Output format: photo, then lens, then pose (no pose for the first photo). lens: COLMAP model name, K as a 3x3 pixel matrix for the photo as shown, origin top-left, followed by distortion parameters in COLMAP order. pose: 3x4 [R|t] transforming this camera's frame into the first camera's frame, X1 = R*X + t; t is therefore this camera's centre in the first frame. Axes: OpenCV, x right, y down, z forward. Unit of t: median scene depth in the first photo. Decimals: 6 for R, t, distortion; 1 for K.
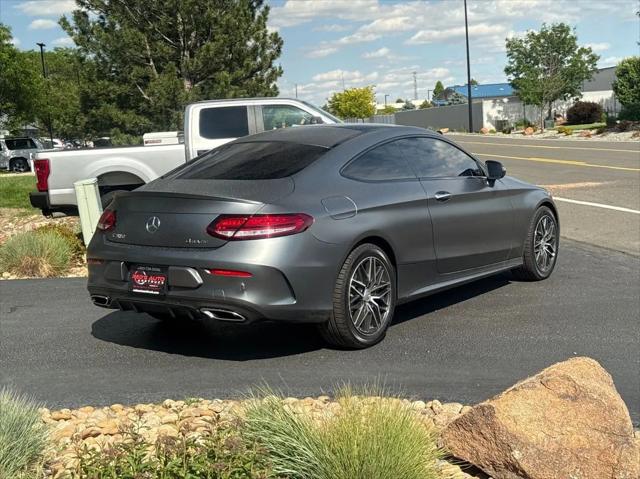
lens RADIAL K [[899.2, 0, 321.6], [0, 899.2, 240.9], [0, 0, 1]] dist [0.098866, 0.000000]
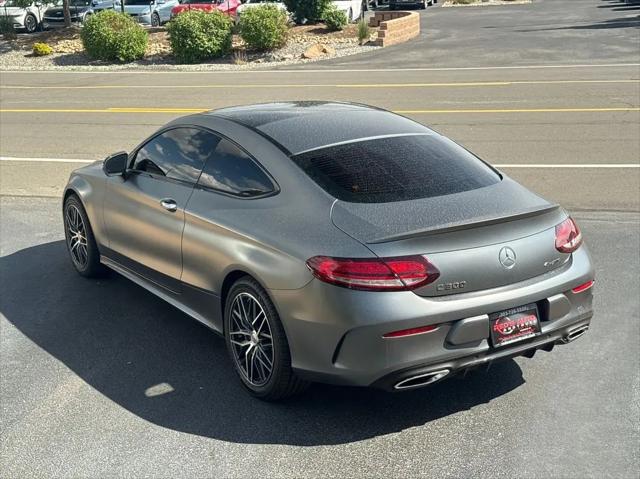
lens RADIAL K [[899.2, 0, 332.4], [0, 899.2, 244.9], [0, 0, 1]] dist [0.098866, 0.000000]
pose [[0.368582, -0.219568, 0.903293, -0.555370], [0.122452, 0.974706, 0.186961, -0.113728], [-0.921495, 0.041700, 0.386145, 0.479076]]
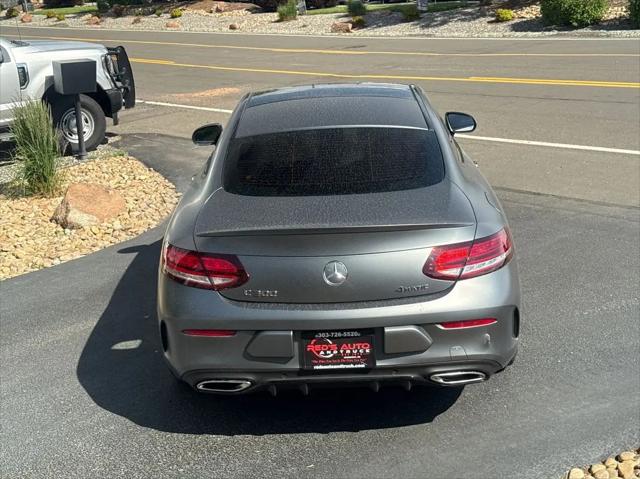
lens RADIAL K [[899.2, 0, 309.2], [0, 899.2, 224.8], [0, 0, 1]] dist [0.098866, 0.000000]
pose [[0.828899, -0.152420, 0.538233, -0.333621], [0.089527, 0.985907, 0.141321, -0.090634], [-0.552188, -0.068954, 0.830863, 0.243979]]
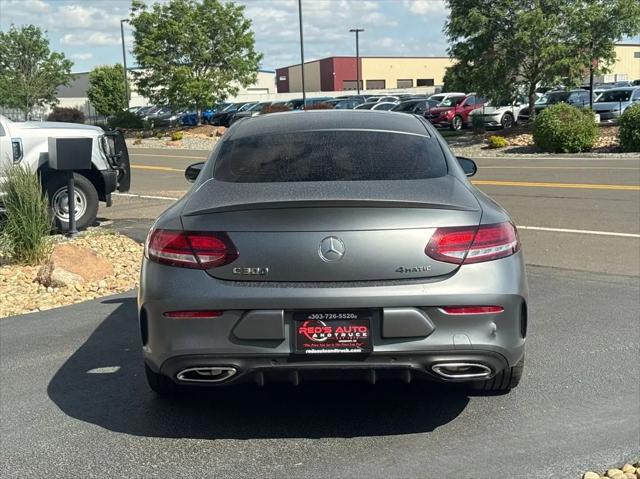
lens RADIAL K [[899.2, 0, 322.0], [0, 899.2, 242.0], [0, 0, 1]] dist [0.098866, 0.000000]
pose [[0.819820, -0.056900, 0.569788, -0.327081], [0.061236, 0.998056, 0.011562, -0.018007], [-0.569338, 0.025413, 0.821710, 0.265102]]
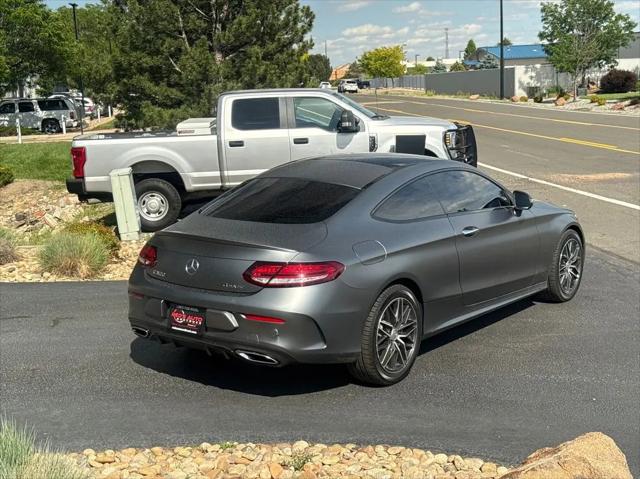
lens RADIAL K [[899.2, 0, 316.9], [0, 899.2, 237.3], [0, 0, 1]] dist [0.098866, 0.000000]
pose [[0.999153, 0.025121, -0.032585, -0.004593], [-0.023645, 0.998710, 0.044928, -0.059080], [0.033672, -0.044119, 0.998459, -0.024100]]
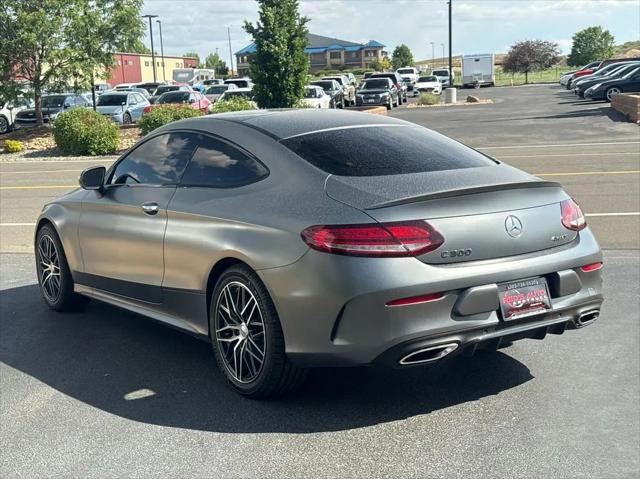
lens RADIAL K [[899.2, 0, 323.2], [0, 899.2, 240.2], [0, 0, 1]] dist [0.098866, 0.000000]
pose [[0.343231, -0.110455, 0.932734, -0.545331], [0.136653, 0.988367, 0.066757, -0.045418], [-0.929257, 0.104547, 0.354332, 0.506830]]
